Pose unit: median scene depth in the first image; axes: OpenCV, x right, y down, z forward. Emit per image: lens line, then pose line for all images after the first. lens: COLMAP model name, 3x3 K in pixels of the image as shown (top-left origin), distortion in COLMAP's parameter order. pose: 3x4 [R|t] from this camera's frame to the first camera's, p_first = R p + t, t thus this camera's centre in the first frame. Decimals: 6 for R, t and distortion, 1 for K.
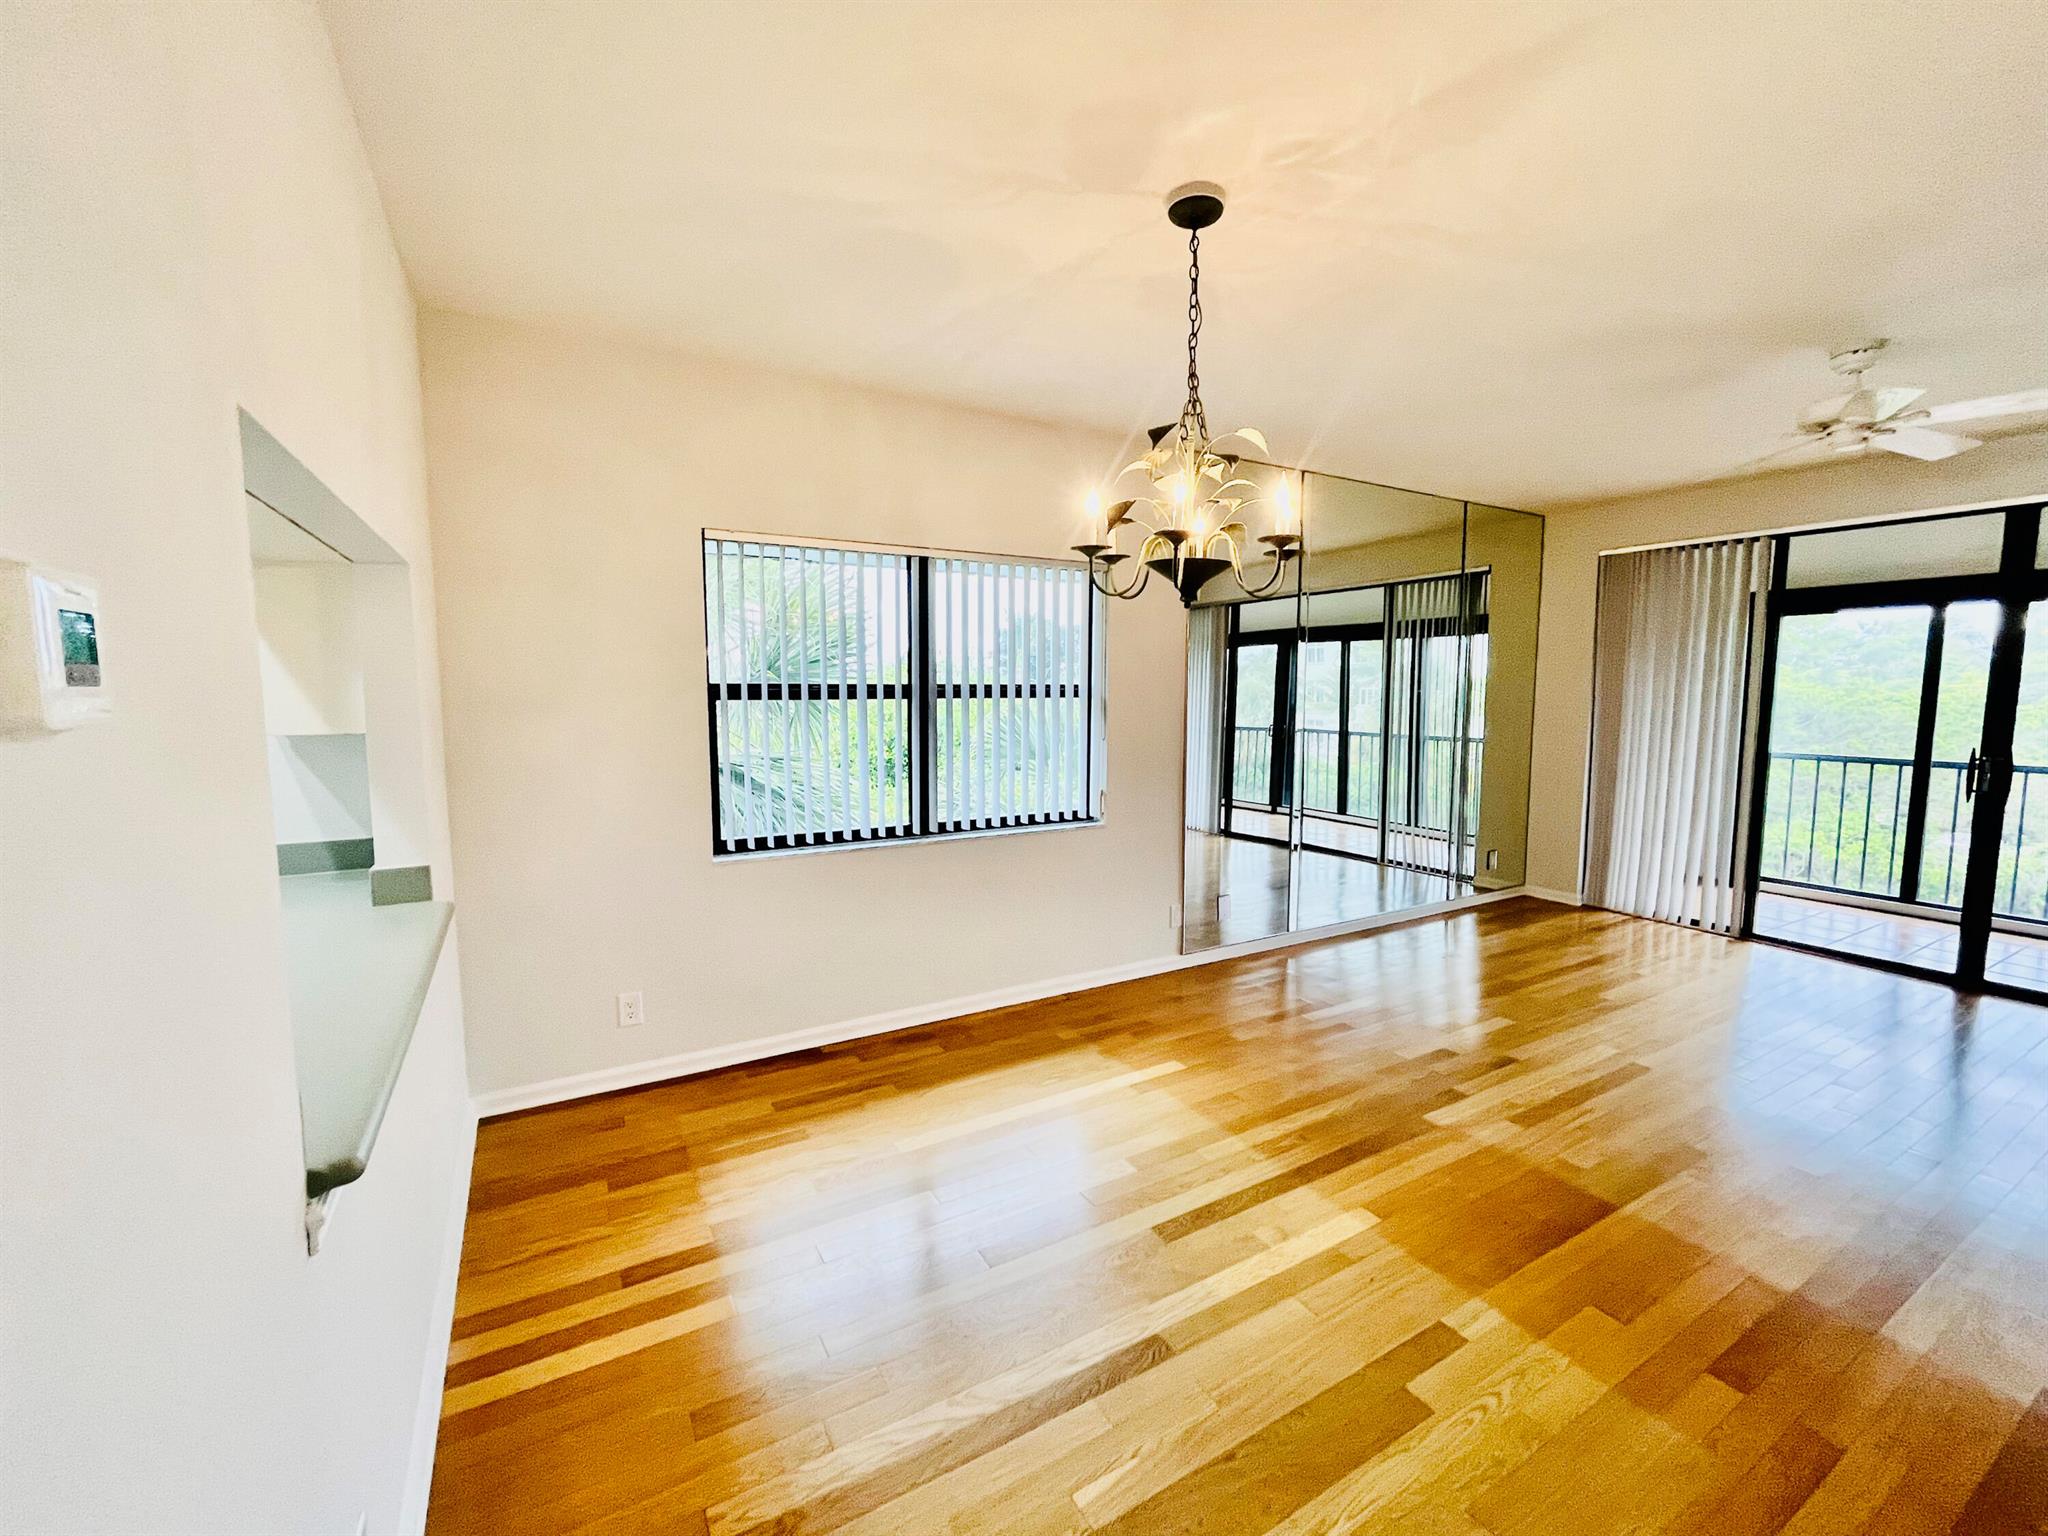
lens RADIAL K [[834.9, 0, 1018.6], [0, 834.9, 768.8], [0, 0, 1]] dist [-0.003190, 0.000447]
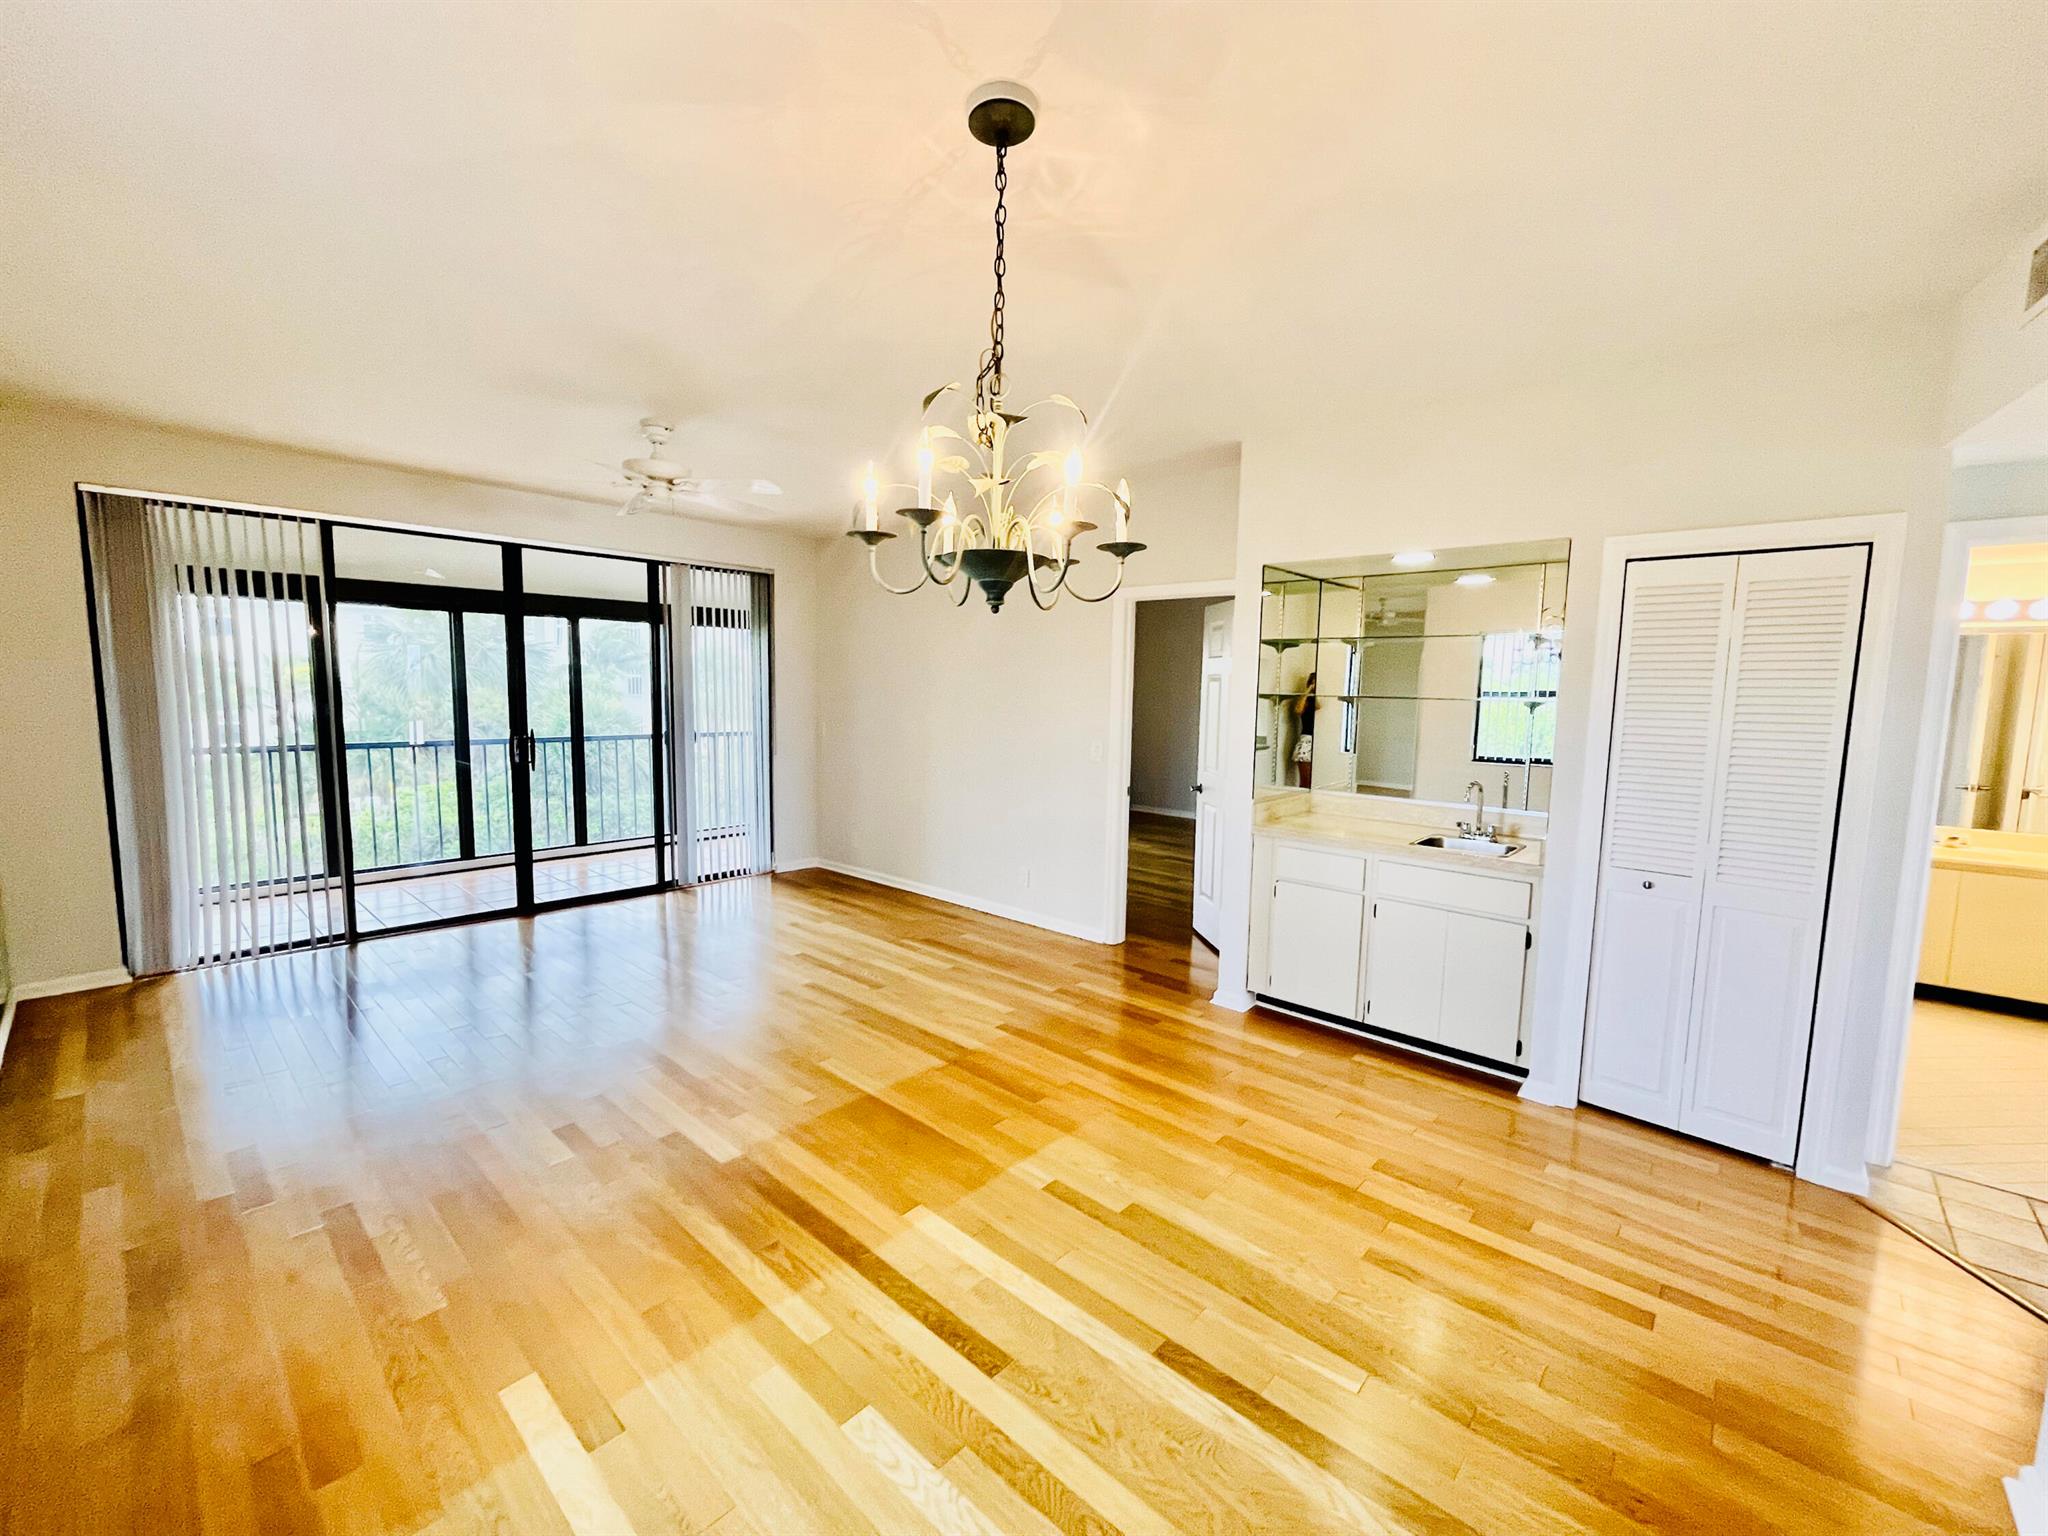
lens RADIAL K [[834.9, 0, 1018.6], [0, 834.9, 768.8], [0, 0, 1]] dist [-0.003190, 0.000447]
pose [[-0.308704, -0.104371, 0.945414, -0.379399], [0.071143, 0.988643, 0.132374, -0.094692], [-0.948494, 0.108124, -0.297773, 0.792479]]
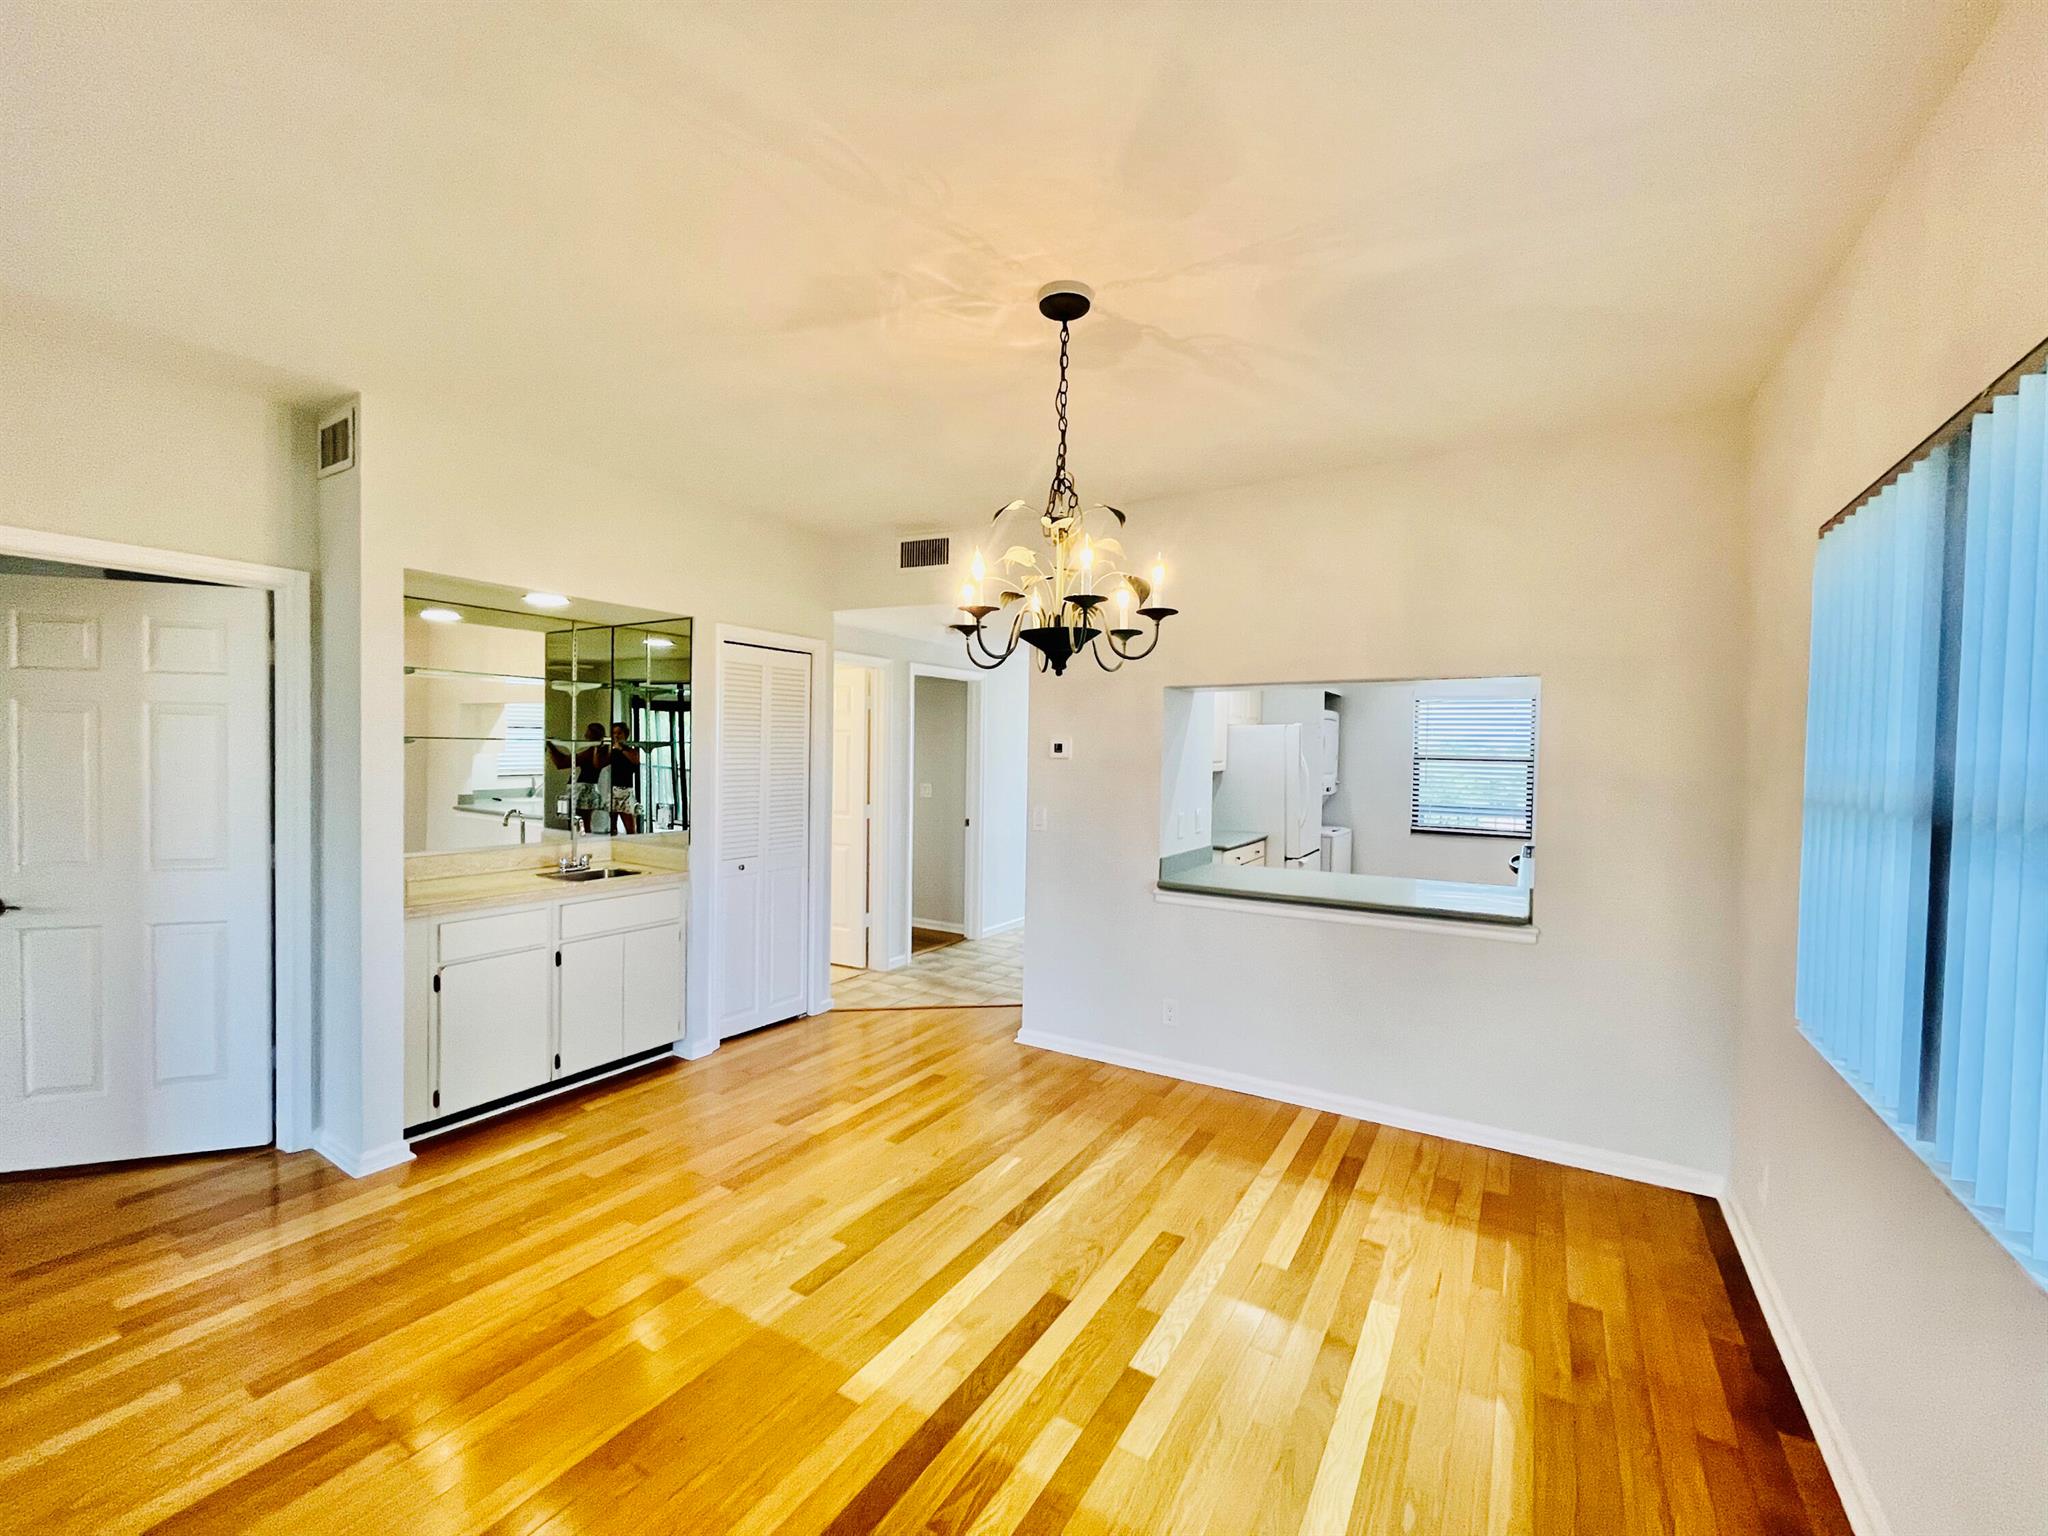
lens RADIAL K [[836.9, 0, 1021.2], [0, 836.9, 768.2], [0, 0, 1]] dist [-0.002752, -0.000123]
pose [[-0.877686, -0.006000, -0.479199, 0.470360], [-0.062221, 0.992885, 0.101530, -0.114800], [0.475181, 0.118928, -0.871814, 1.206993]]
